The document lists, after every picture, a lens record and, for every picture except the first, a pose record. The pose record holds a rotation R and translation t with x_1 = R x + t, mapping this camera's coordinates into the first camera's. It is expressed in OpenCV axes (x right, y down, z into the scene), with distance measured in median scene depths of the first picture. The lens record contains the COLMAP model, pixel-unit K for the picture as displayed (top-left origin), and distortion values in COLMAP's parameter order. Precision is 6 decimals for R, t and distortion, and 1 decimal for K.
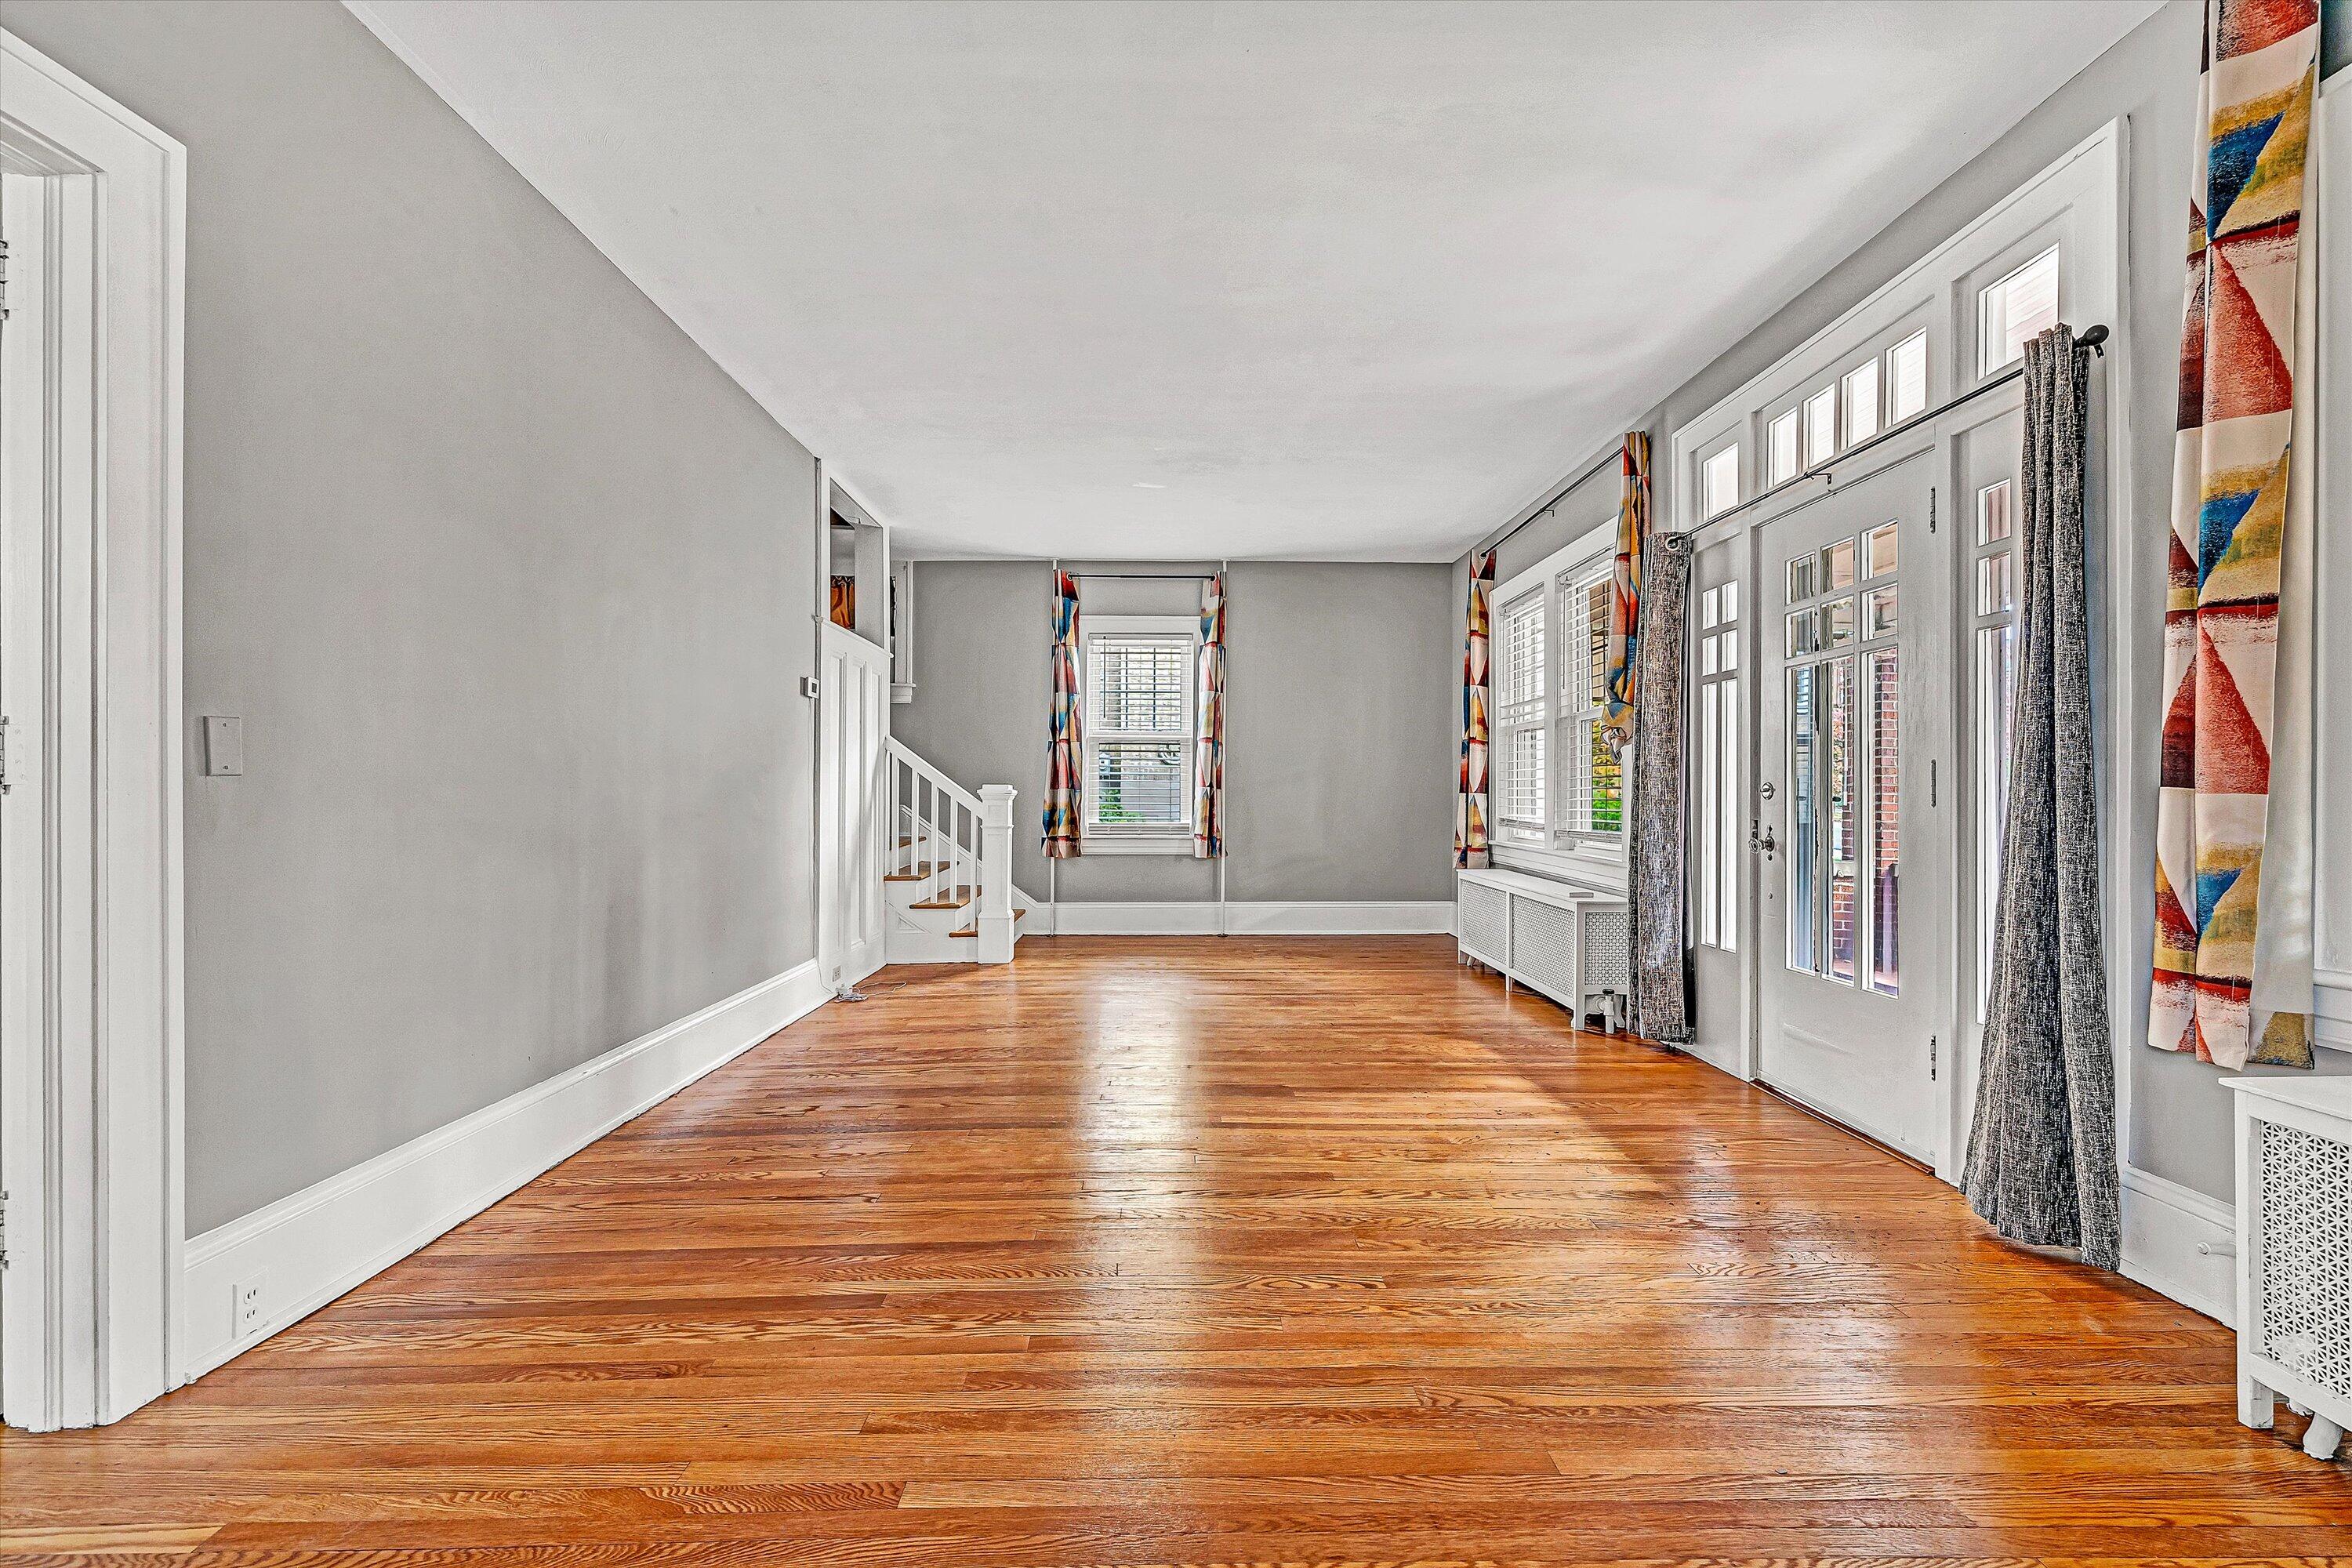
lens RADIAL K [[900.4, 0, 1173.0], [0, 900.4, 792.1], [0, 0, 1]] dist [0.001646, 0.000043]
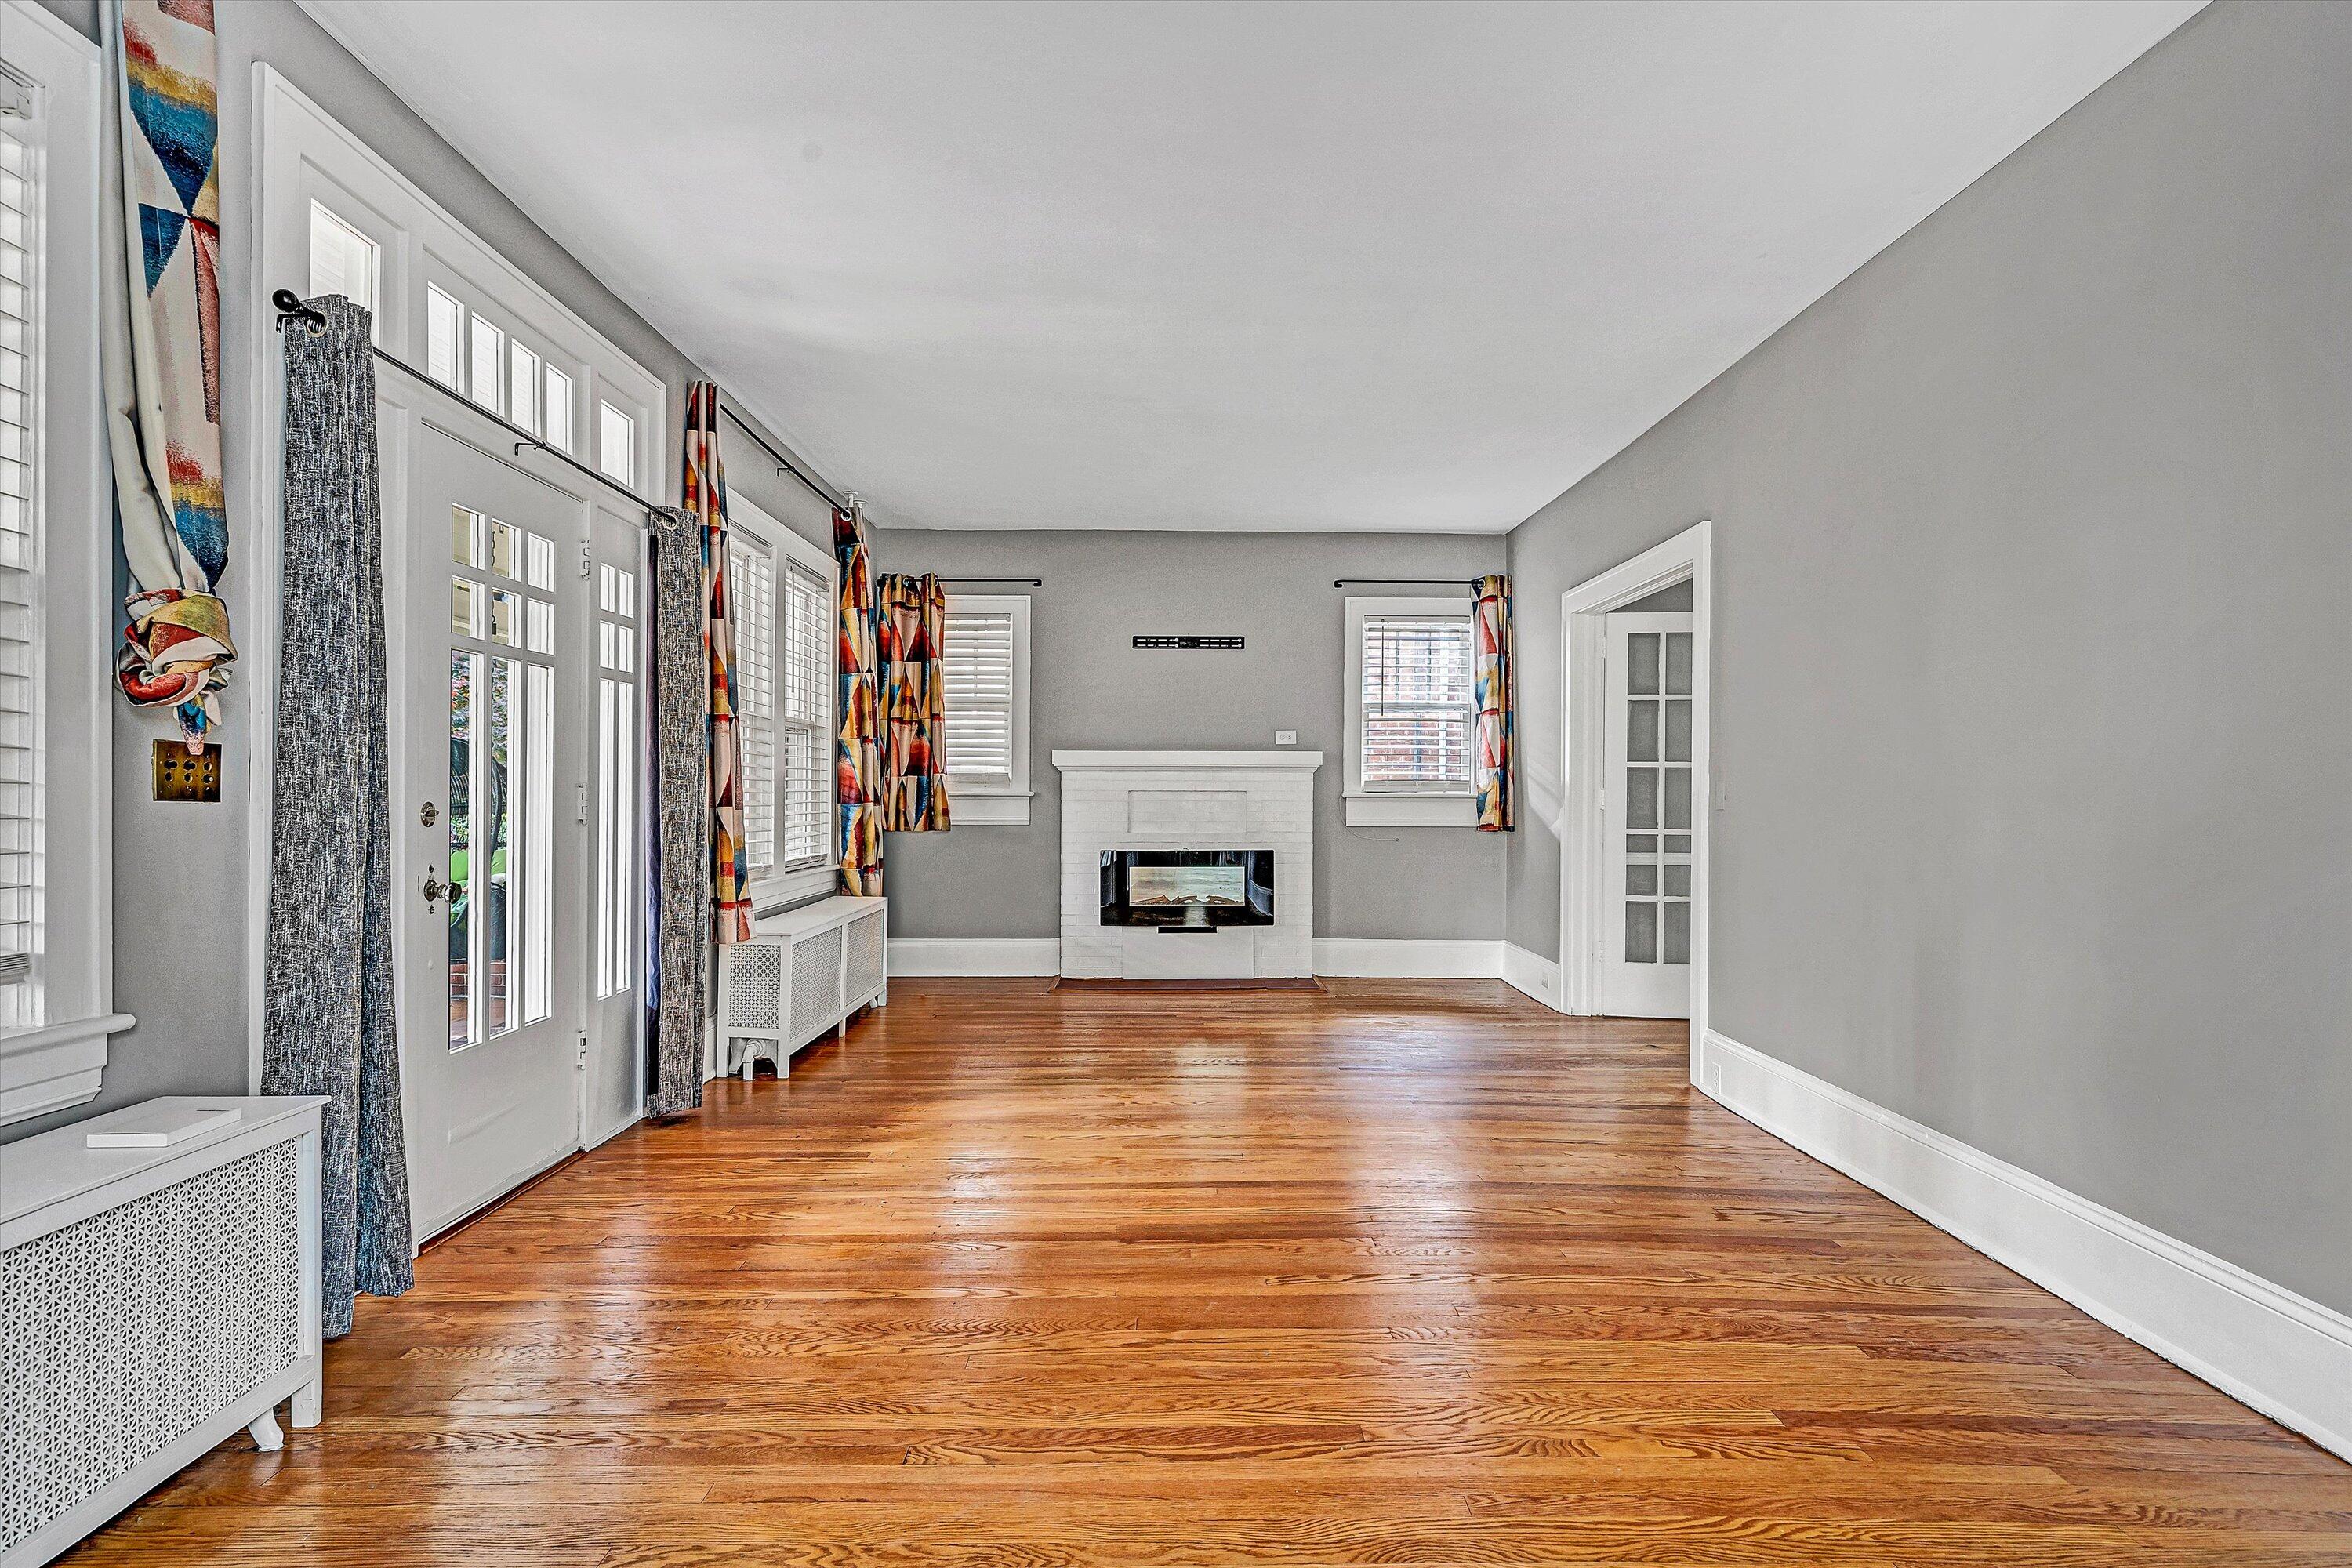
lens RADIAL K [[900.4, 0, 1182.1], [0, 900.4, 794.6], [0, 0, 1]] dist [0.001646, 0.000043]
pose [[-0.999958, -0.007065, 0.005863, 0.082331], [-0.007083, 0.999970, -0.003085, -0.019753], [-0.005841, -0.003127, -0.999978, 1.796712]]
